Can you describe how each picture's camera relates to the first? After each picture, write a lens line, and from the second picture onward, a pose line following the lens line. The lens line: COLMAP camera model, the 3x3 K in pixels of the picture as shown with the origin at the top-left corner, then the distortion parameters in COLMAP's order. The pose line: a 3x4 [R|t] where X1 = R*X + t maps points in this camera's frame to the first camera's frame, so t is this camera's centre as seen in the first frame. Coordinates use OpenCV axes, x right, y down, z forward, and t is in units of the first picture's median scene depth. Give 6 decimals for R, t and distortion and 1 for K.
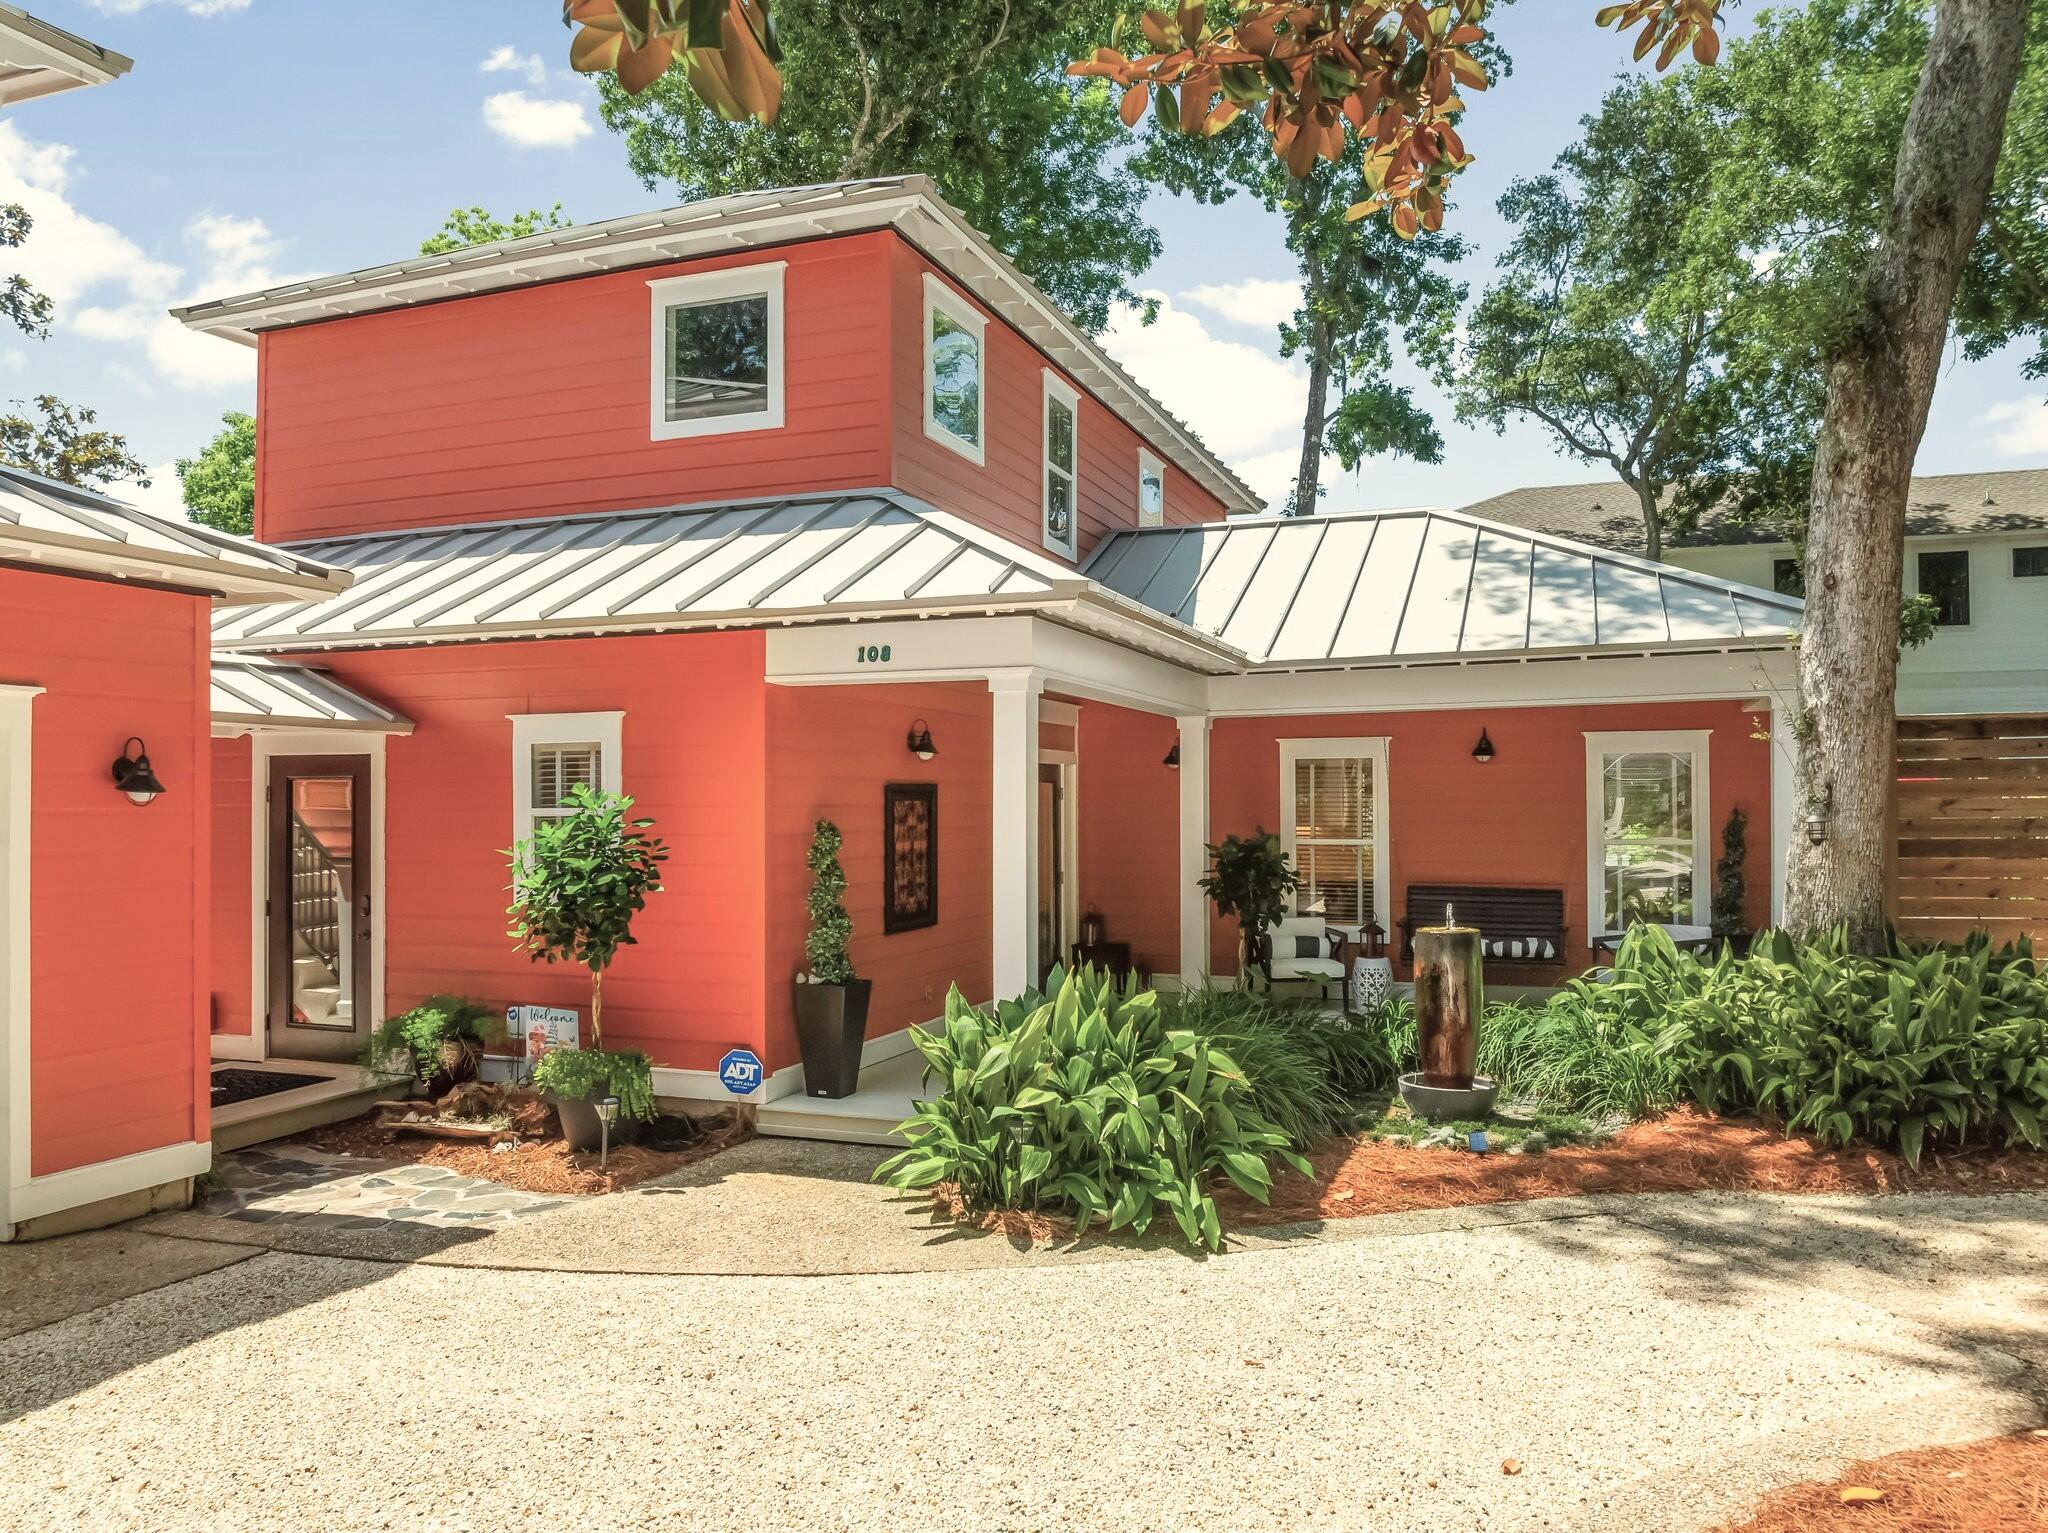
lens RADIAL K [[1545.1, 0, 1024.0], [0, 1545.1, 766.5], [0, 0, 1]] dist [-0.009859, -0.002830]
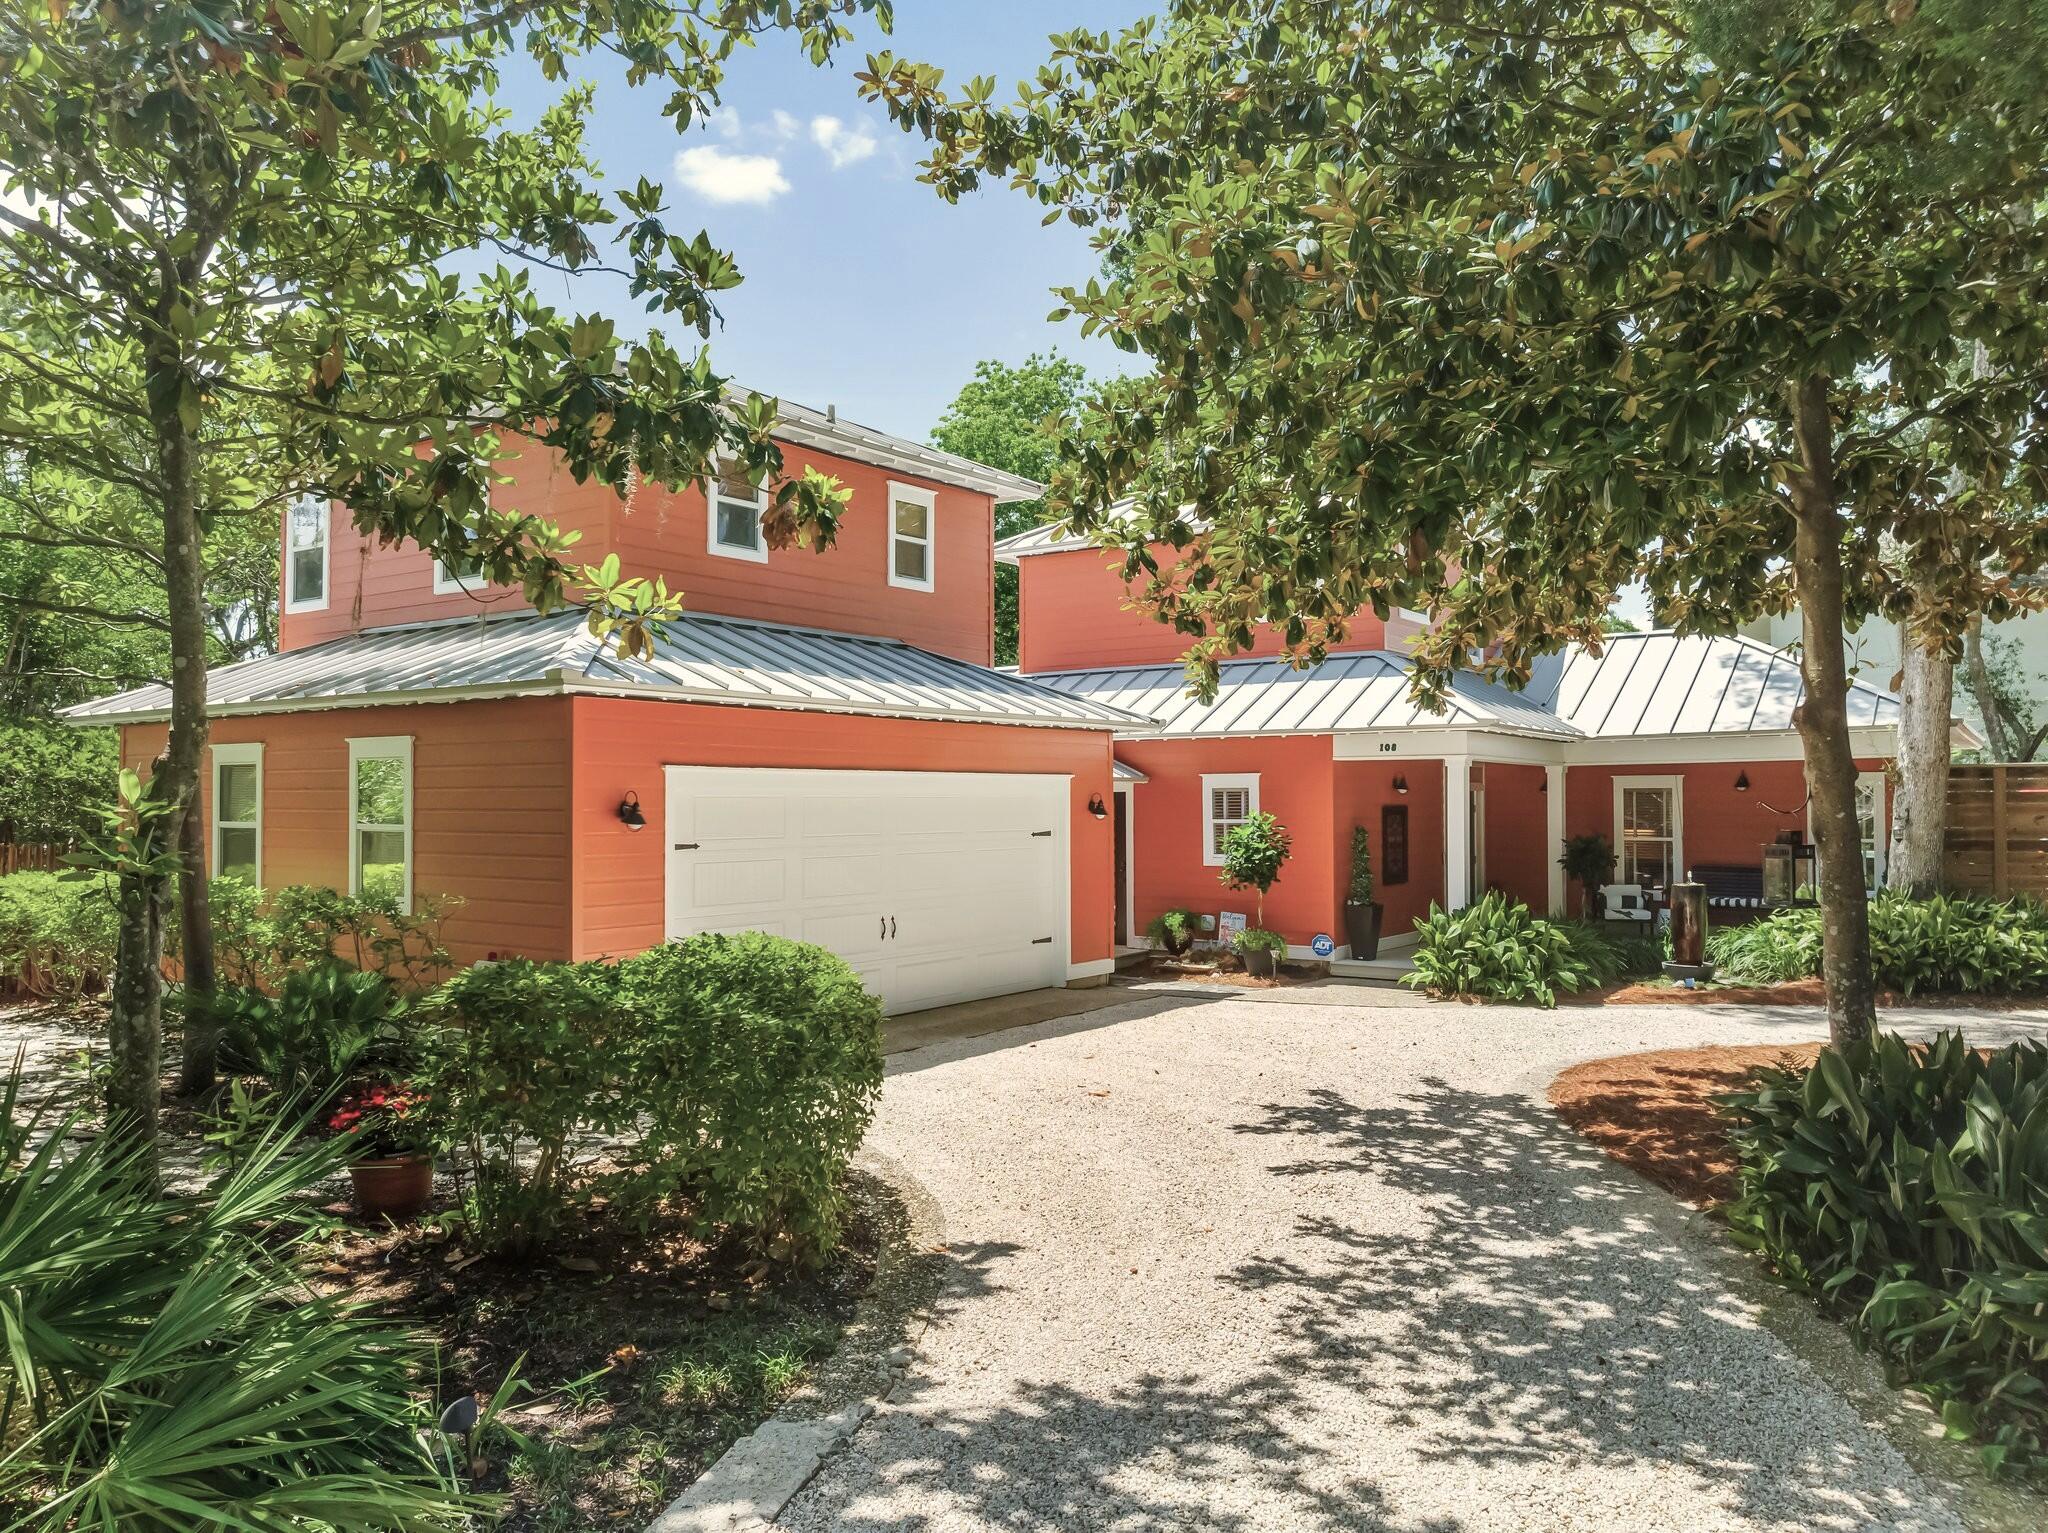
lens RADIAL K [[1545.1, 0, 1024.0], [0, 1545.1, 766.5], [0, 0, 1]] dist [-0.009859, -0.002830]
pose [[0.970090, -0.003340, -0.242724, -0.067517], [0.004106, 0.999988, 0.002648, -0.054360], [0.242712, -0.003566, 0.970092, -1.159582]]
